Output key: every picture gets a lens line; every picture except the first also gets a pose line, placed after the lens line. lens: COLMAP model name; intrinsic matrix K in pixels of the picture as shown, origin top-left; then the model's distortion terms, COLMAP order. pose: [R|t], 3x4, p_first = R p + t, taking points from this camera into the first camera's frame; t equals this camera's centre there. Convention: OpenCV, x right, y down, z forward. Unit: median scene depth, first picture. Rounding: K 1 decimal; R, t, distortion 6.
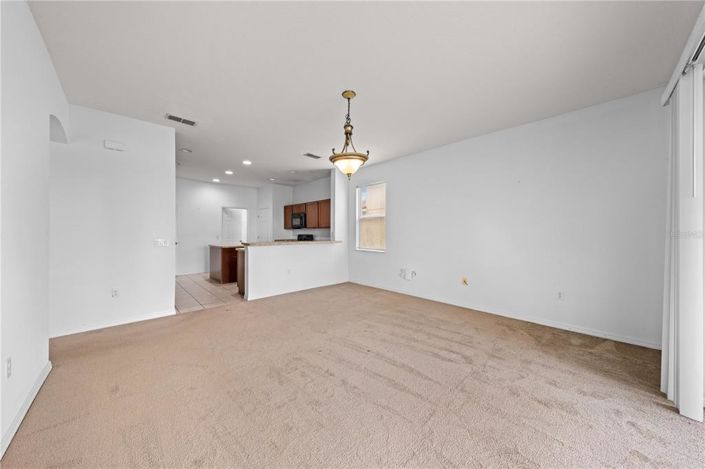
lens RADIAL K [[239.4, 0, 353.2], [0, 239.4, 233.1], [0, 0, 1]] dist [-0.005307, -0.000062]
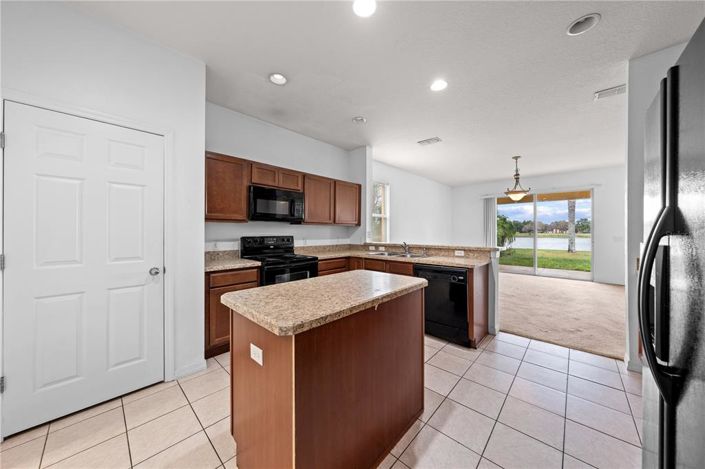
lens RADIAL K [[239.4, 0, 353.2], [0, 239.4, 233.1], [0, 0, 1]] dist [-0.005307, -0.000062]
pose [[-0.054865, -0.005244, 0.998480, -0.653916], [-0.000545, 0.999986, 0.005222, -0.002060], [-0.998494, -0.000257, -0.054867, 0.857612]]
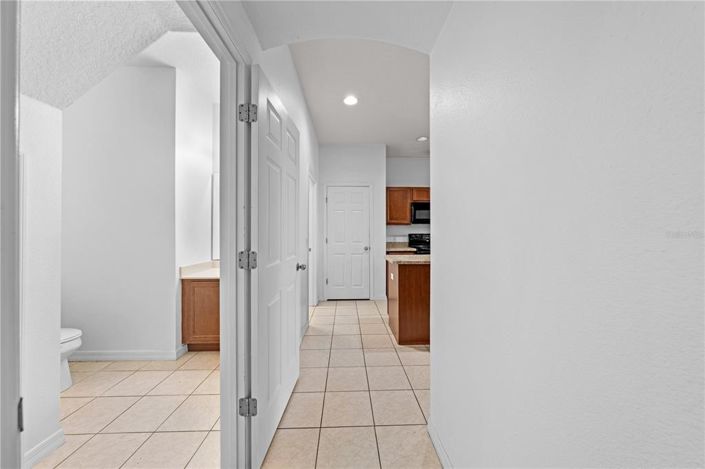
lens RADIAL K [[239.4, 0, 353.2], [0, 239.4, 233.1], [0, 0, 1]] dist [-0.005307, -0.000062]
pose [[0.673257, -0.001607, 0.739406, -0.836825], [0.007463, 0.999961, -0.004623, 0.006516], [-0.739371, 0.008631, 0.673243, 0.688362]]
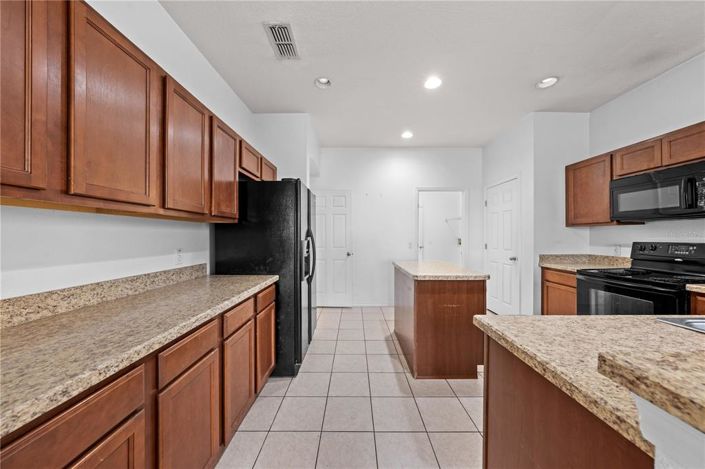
lens RADIAL K [[239.4, 0, 353.2], [0, 239.4, 233.1], [0, 0, 1]] dist [-0.005307, -0.000062]
pose [[0.712924, -0.011373, -0.701149, -0.280436], [0.004822, 0.999924, -0.011315, -0.003978], [0.701225, 0.004686, 0.712925, 0.521281]]
